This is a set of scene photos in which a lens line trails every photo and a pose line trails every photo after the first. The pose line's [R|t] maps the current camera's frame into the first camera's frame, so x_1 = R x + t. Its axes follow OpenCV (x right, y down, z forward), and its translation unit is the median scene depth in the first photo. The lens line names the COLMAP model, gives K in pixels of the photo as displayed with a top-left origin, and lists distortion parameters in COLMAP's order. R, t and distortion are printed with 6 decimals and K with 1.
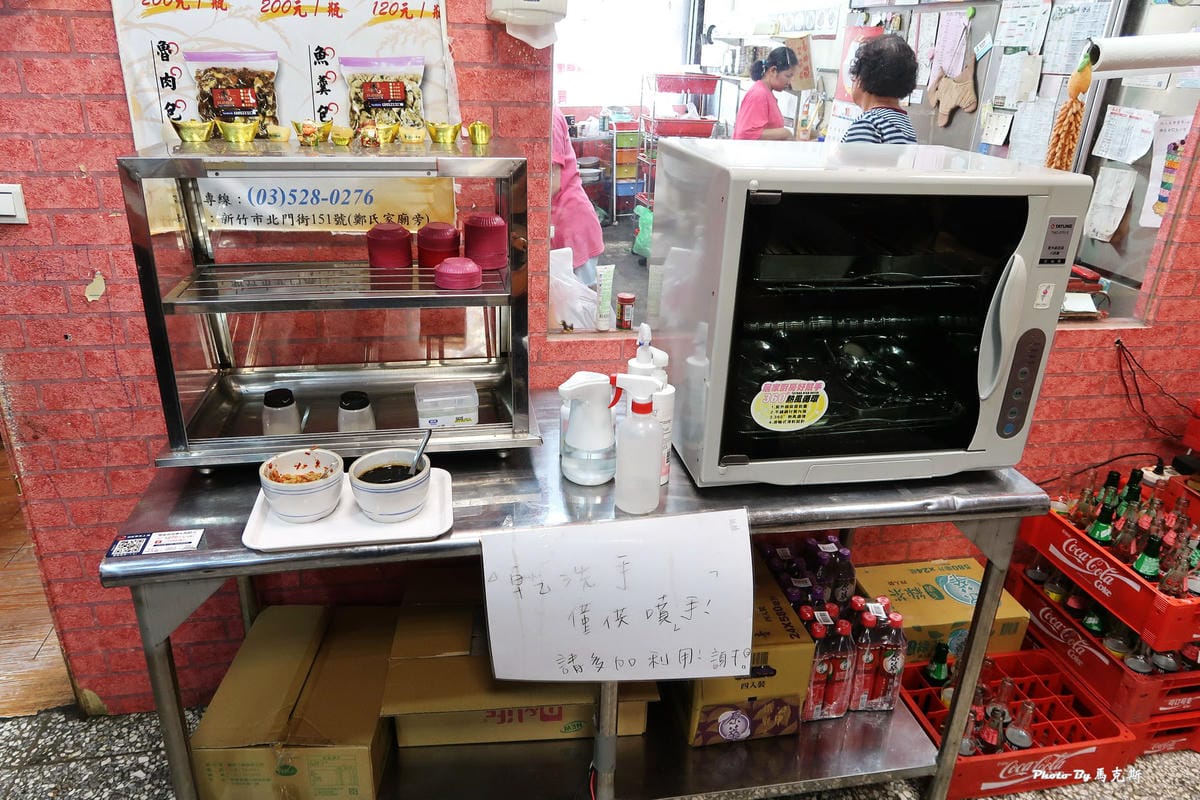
lens RADIAL K [[871.4, 0, 598.8], [0, 871.4, 398.5], [0, 0, 1]] dist [-0.015060, 0.014356]
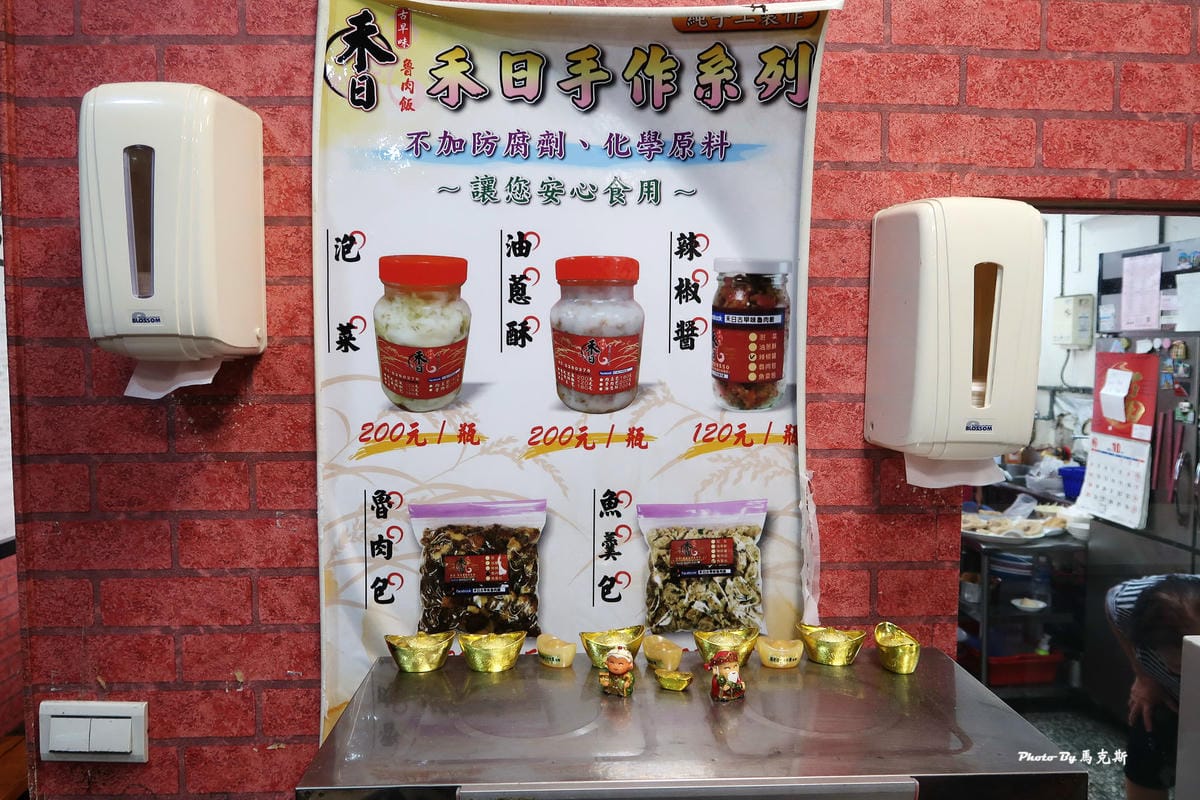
lens RADIAL K [[871.4, 0, 599.3], [0, 871.4, 402.1], [0, 0, 1]] dist [-0.015060, 0.014356]
pose [[0.989538, -0.020711, -0.142777, -0.234832], [-0.025848, 0.948177, -0.316690, -0.261470], [0.141937, 0.317067, 0.937722, 0.369543]]
